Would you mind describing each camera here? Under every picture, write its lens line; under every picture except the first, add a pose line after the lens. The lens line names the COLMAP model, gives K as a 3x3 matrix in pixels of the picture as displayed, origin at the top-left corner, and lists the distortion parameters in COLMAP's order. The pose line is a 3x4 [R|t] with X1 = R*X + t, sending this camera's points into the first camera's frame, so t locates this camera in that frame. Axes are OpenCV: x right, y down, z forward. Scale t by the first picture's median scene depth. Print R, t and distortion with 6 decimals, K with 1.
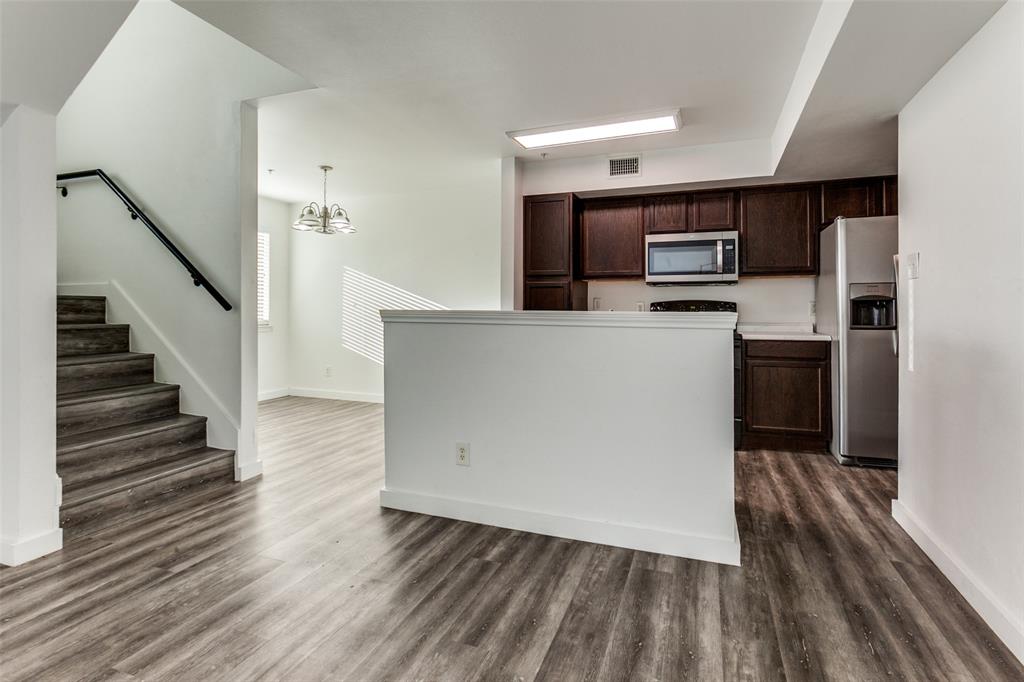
lens RADIAL K [[473.5, 0, 545.4], [0, 473.5, 310.2], [0, 0, 1]] dist [0.001442, 0.000611]
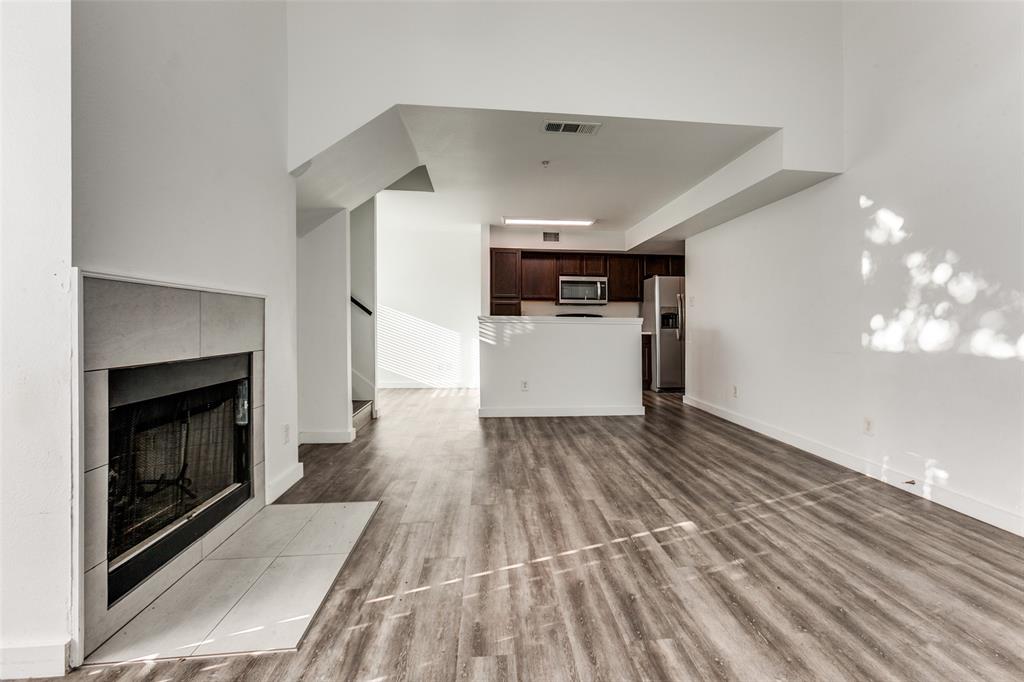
lens RADIAL K [[469.0, 0, 523.1], [0, 469.0, 323.6], [0, 0, 1]] dist [-0.052364, 0.019920]
pose [[0.916491, 0.006489, 0.400002, -0.748126], [-0.006542, 0.999978, -0.001233, 0.024473], [-0.400001, -0.001487, 0.916513, -0.661264]]
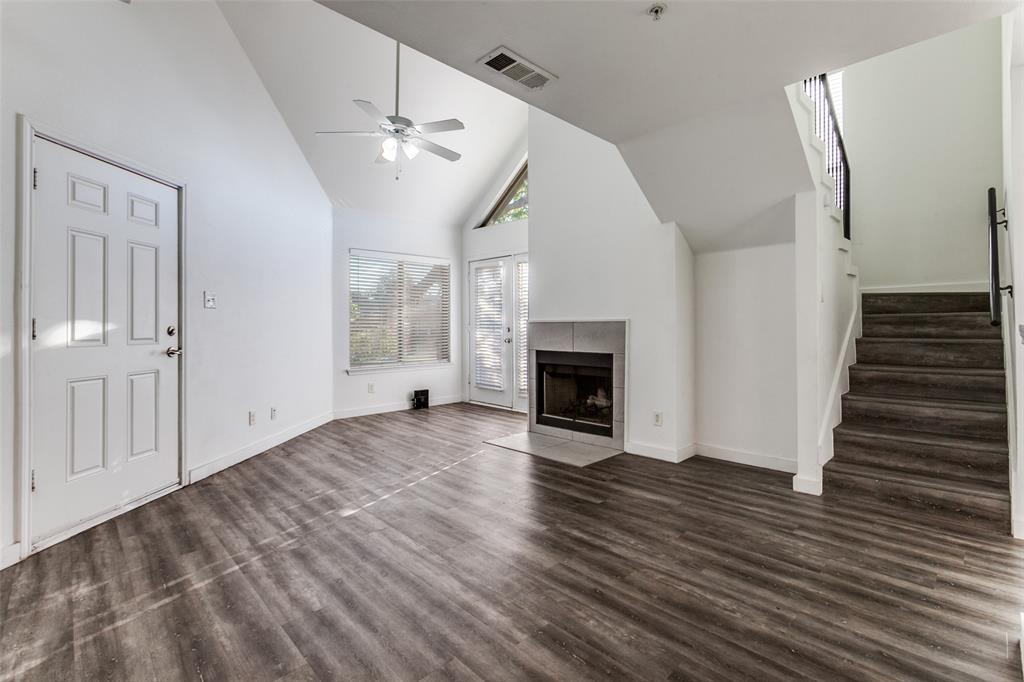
lens RADIAL K [[461.1, 0, 534.7], [0, 461.1, 328.1], [0, 0, 1]] dist [-0.001733, -0.000050]
pose [[-0.434326, 0.000857, -0.900755, 0.371354], [0.003137, 0.999995, -0.000562, 0.001985], [0.900750, -0.003070, -0.434327, 0.536319]]
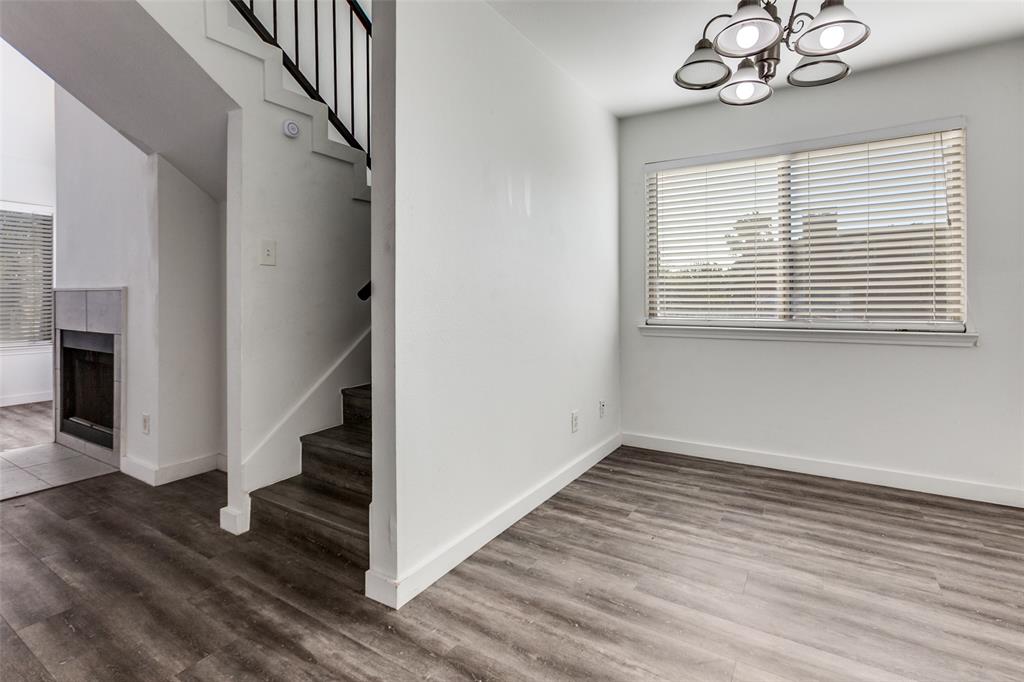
lens RADIAL K [[474.1, 0, 532.7], [0, 474.1, 311.3], [0, 0, 1]] dist [-0.040205, 0.020401]
pose [[-0.202835, 0.010984, -0.979151, -0.127949], [-0.002662, 0.999927, 0.011769, 0.015460], [0.979209, 0.004994, -0.202791, 1.152889]]
